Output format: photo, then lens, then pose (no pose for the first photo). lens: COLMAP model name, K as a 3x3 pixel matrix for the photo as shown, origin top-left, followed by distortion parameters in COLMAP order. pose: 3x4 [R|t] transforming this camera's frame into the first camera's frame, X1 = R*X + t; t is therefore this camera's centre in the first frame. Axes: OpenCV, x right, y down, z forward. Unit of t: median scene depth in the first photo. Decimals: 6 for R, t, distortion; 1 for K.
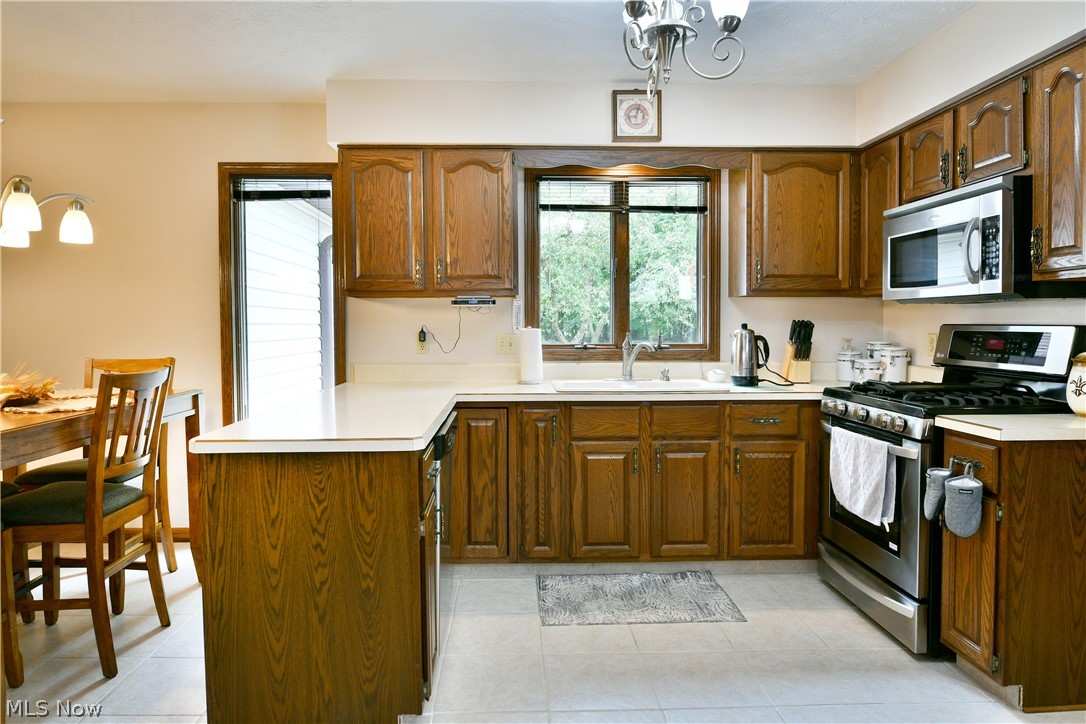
lens RADIAL K [[664.1, 0, 524.8], [0, 664.1, 348.1], [0, 0, 1]] dist [-0.019050, -0.000946]
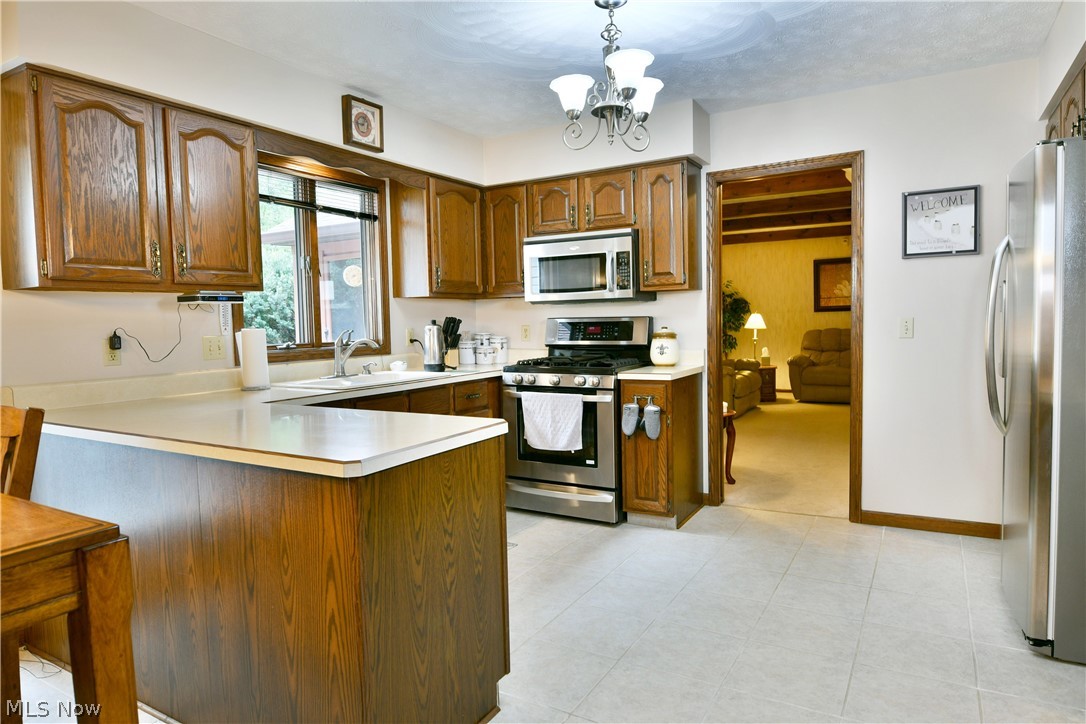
lens RADIAL K [[659.7, 0, 543.0], [0, 659.7, 362.0], [0, 0, 1]] dist [-0.022214, -0.001470]
pose [[0.527072, -0.064591, 0.847362, -0.667958], [0.052425, 0.997680, 0.043440, -0.003044], [-0.848202, 0.021527, 0.529235, 0.236932]]
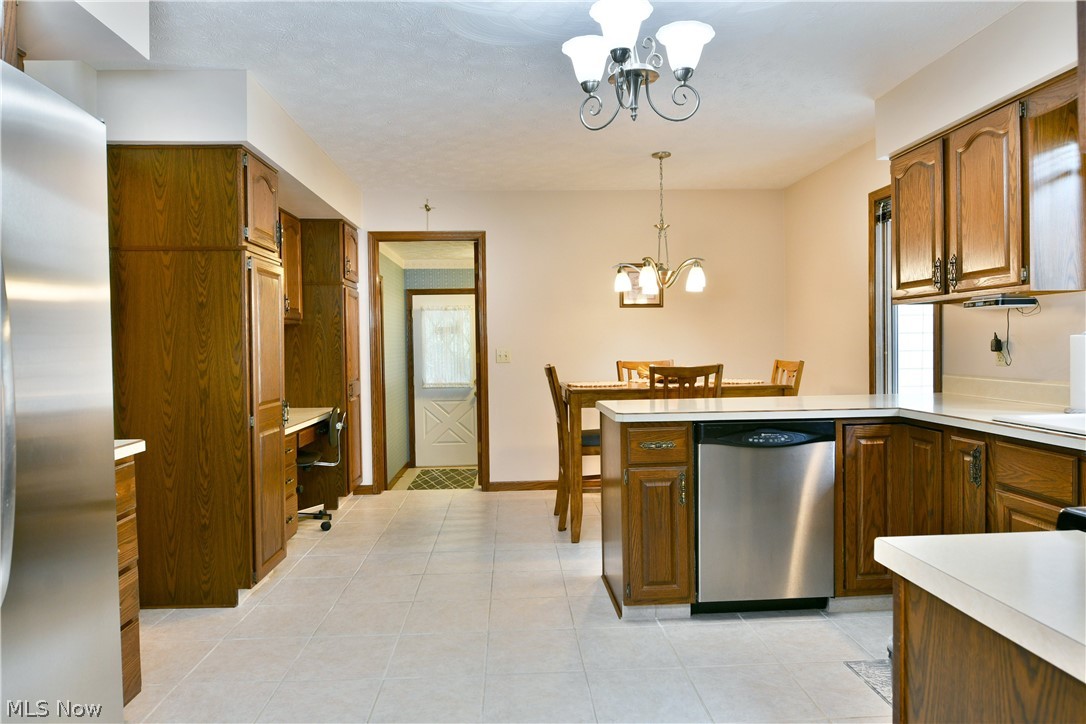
lens RADIAL K [[659.7, 0, 543.0], [0, 659.7, 362.0], [0, 0, 1]] dist [-0.022214, -0.001470]
pose [[0.023016, 0.028138, -0.999339, 0.828045], [-0.019943, 0.999418, 0.027681, -0.010237], [0.999536, 0.019293, 0.023563, 0.509528]]
